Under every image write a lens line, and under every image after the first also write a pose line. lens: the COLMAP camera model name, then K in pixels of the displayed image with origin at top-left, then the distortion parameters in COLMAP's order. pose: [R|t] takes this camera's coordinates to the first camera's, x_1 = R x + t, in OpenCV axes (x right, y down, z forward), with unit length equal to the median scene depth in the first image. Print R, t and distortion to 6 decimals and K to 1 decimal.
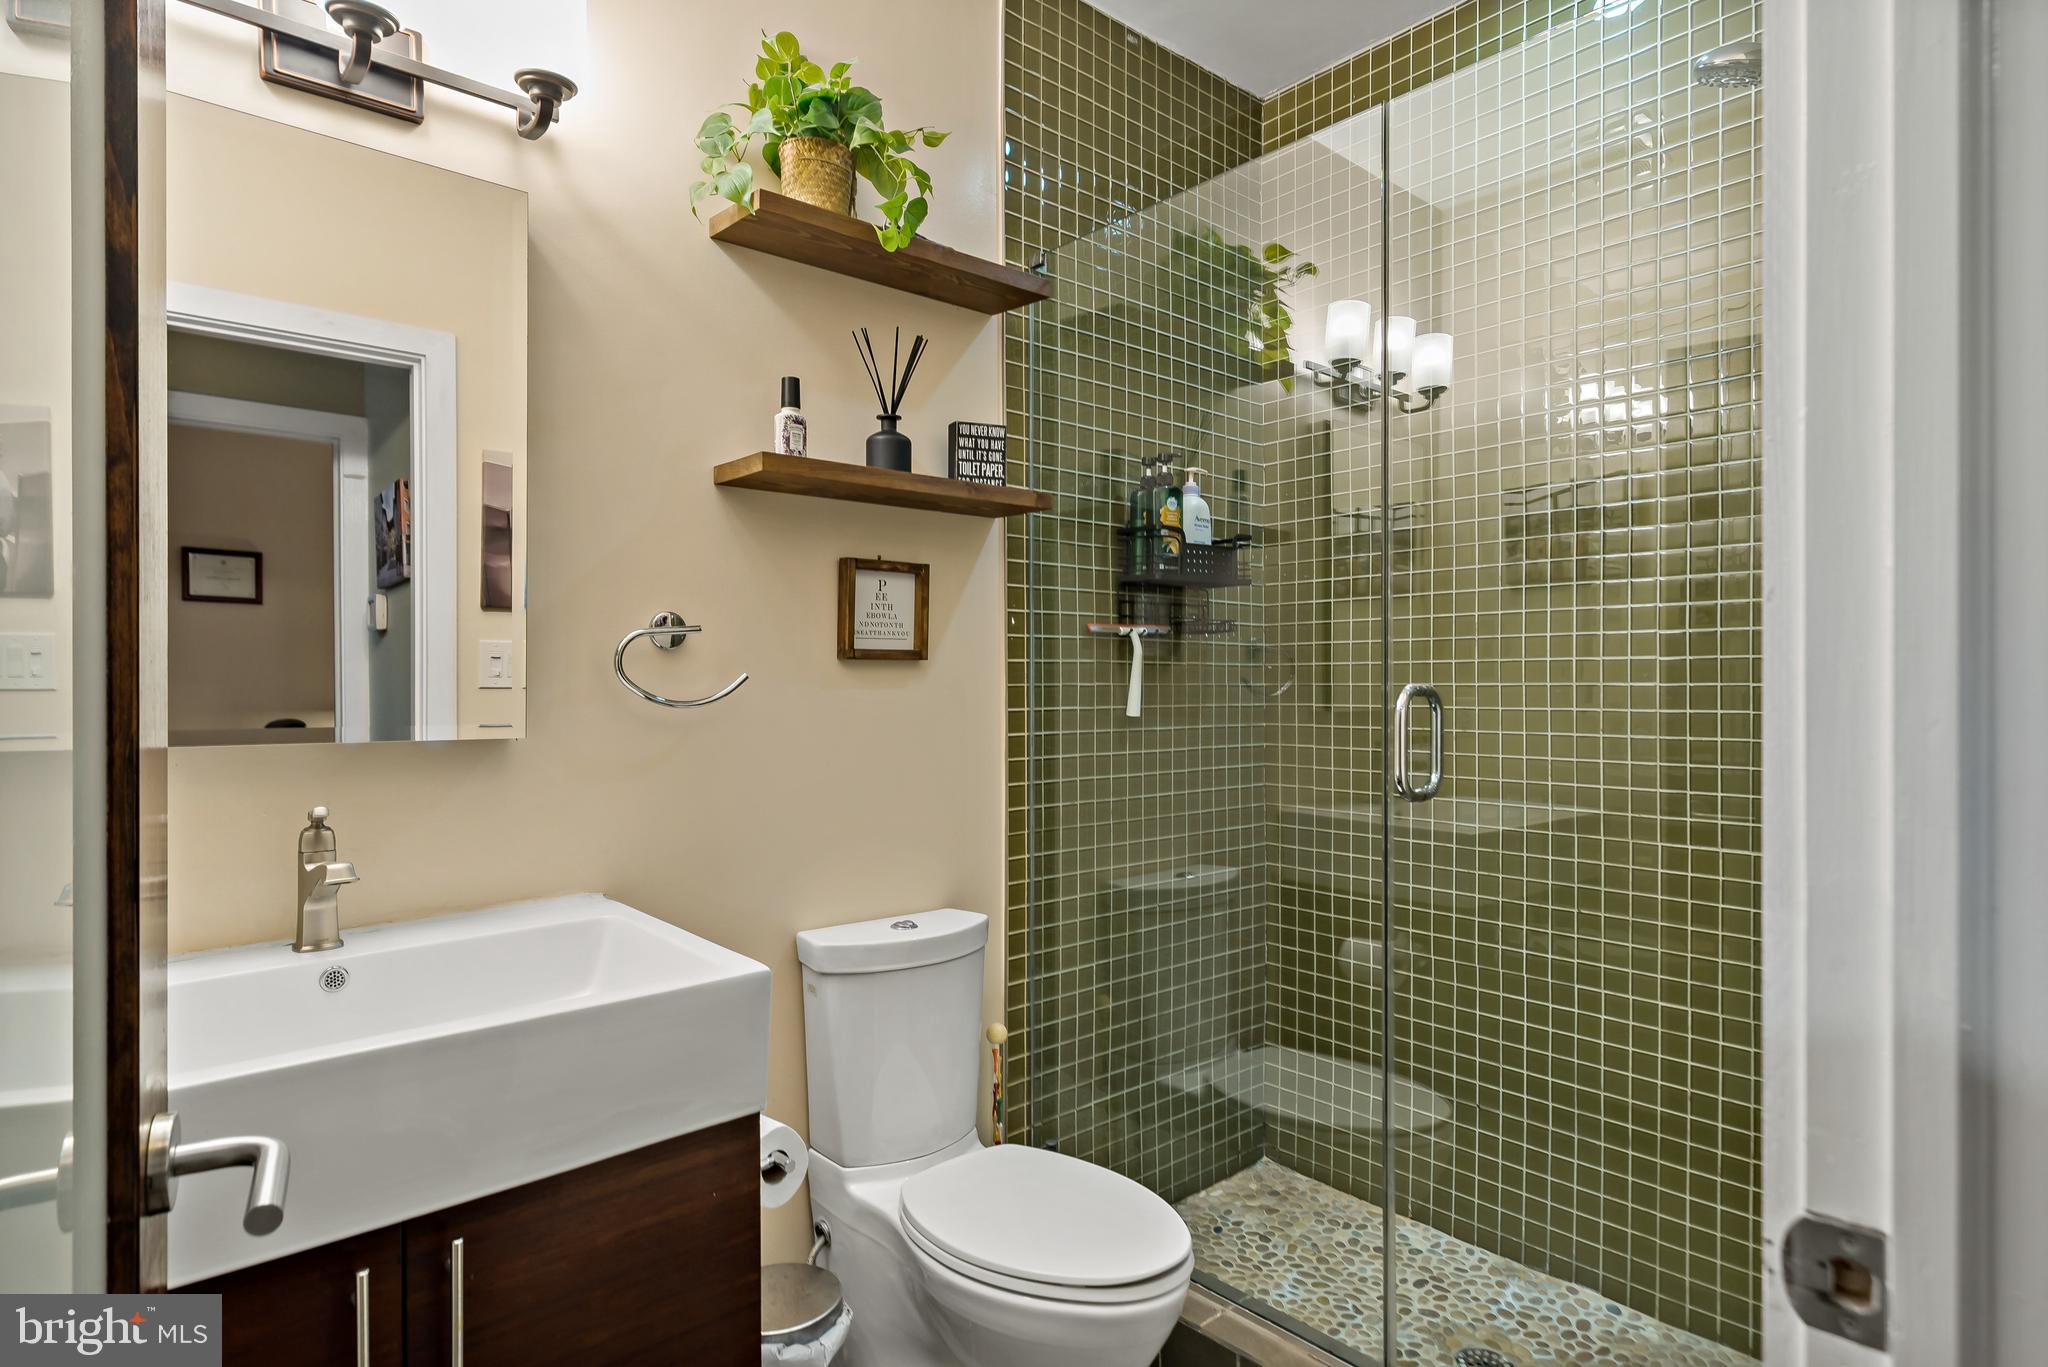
lens RADIAL K [[1082.6, 0, 1031.0], [0, 1082.6, 684.5], [0, 0, 1]] dist [0.035434, 0.000205]
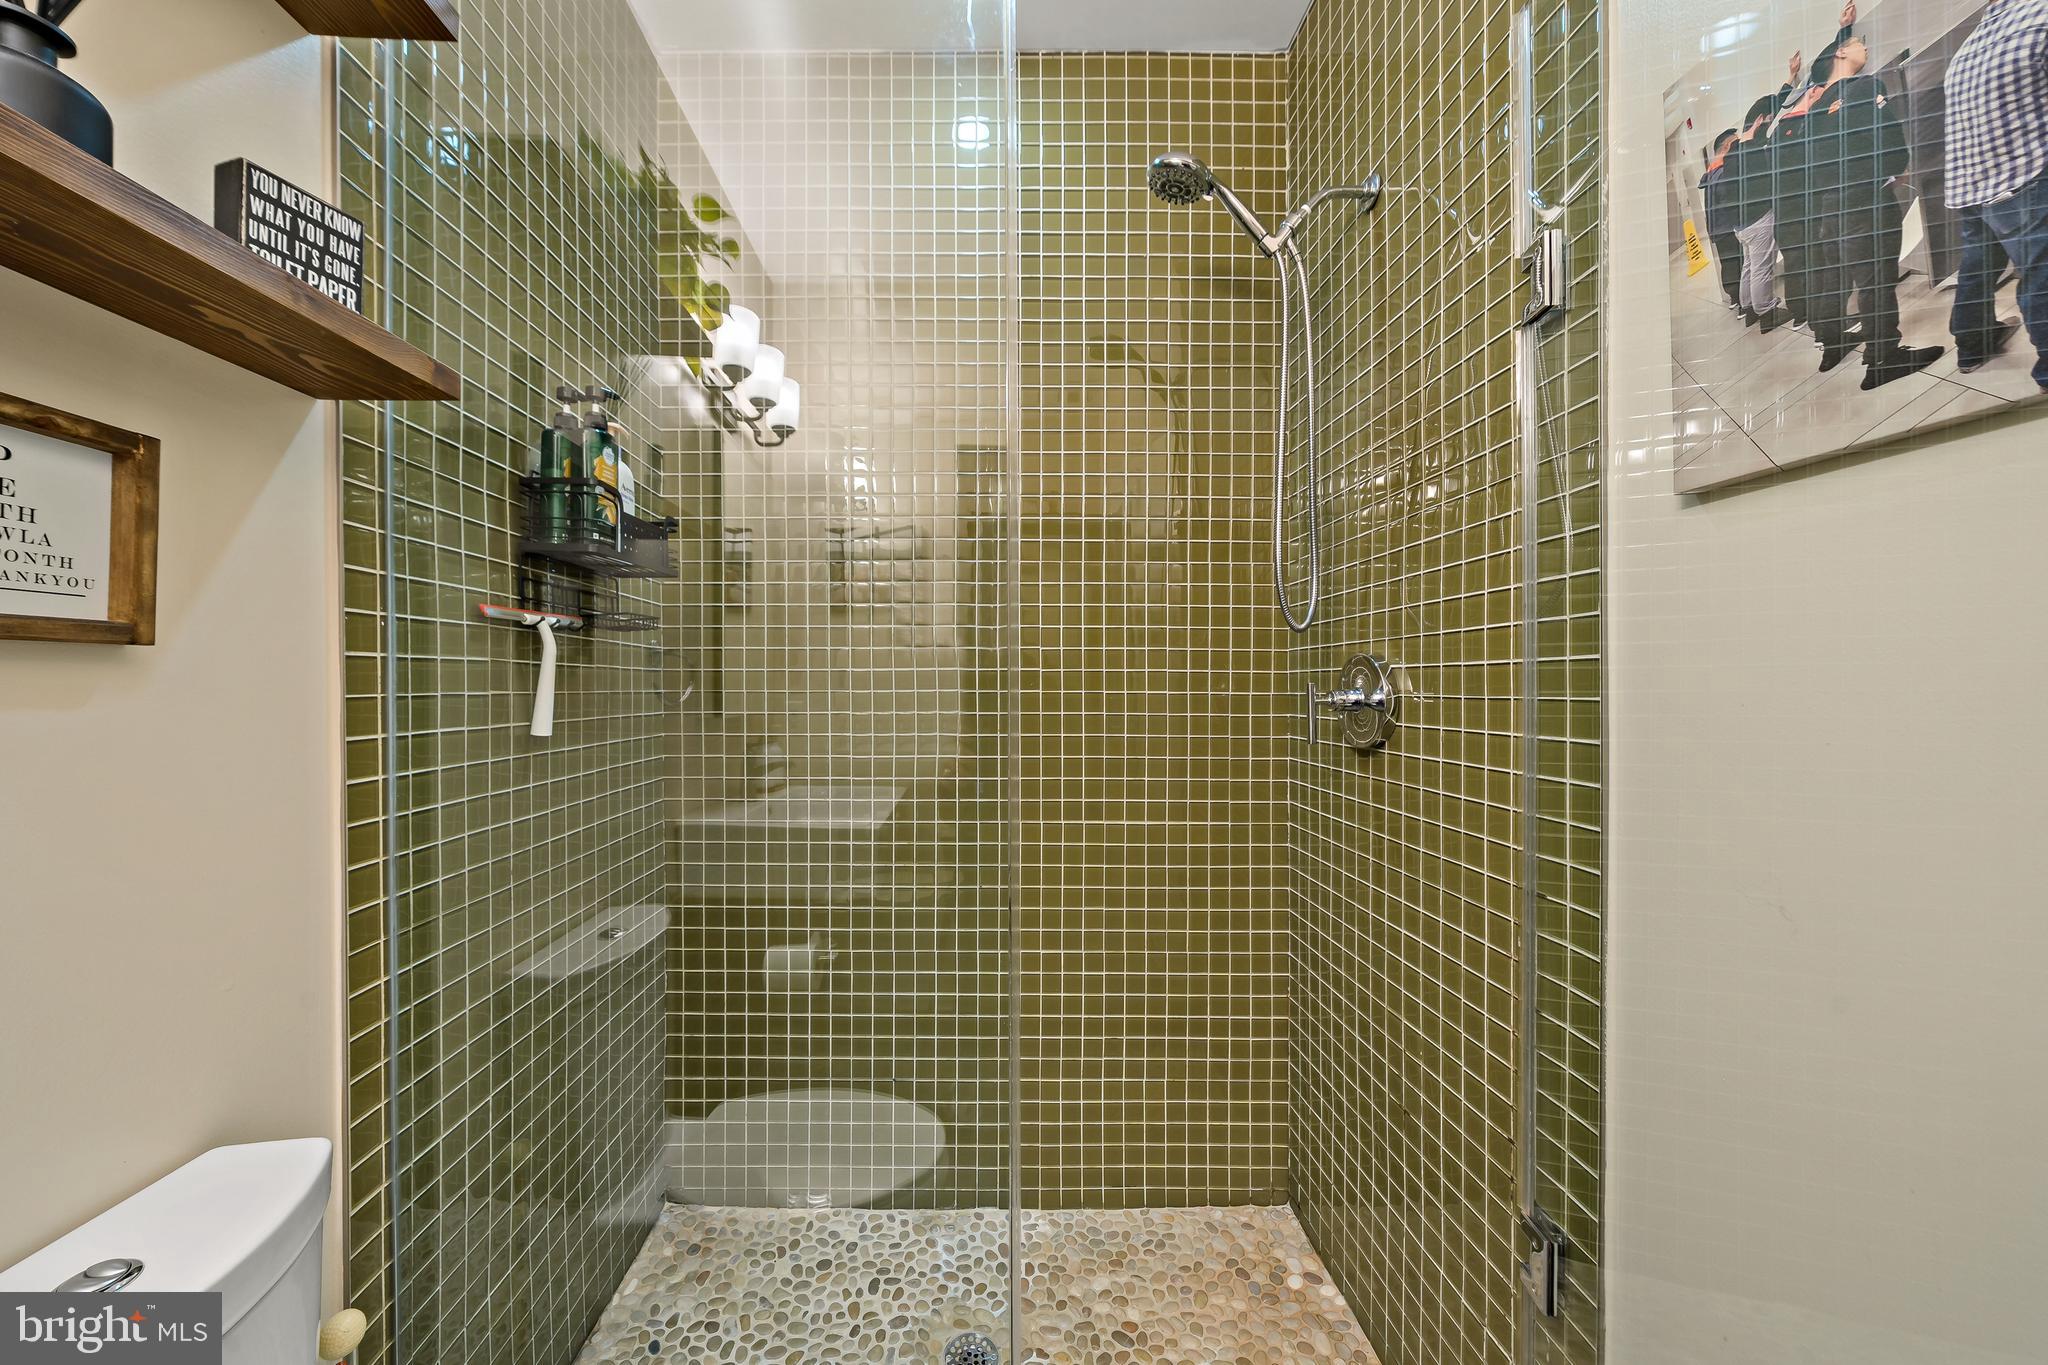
lens RADIAL K [[705.5, 0, 920.8], [0, 705.5, 688.1], [0, 0, 1]] dist [-0.002269, -0.000421]
pose [[0.690855, -0.001774, 0.722991, -0.076839], [0.001147, 0.999998, 0.001357, -0.003692], [-0.722993, -0.000108, 0.690856, 0.494797]]
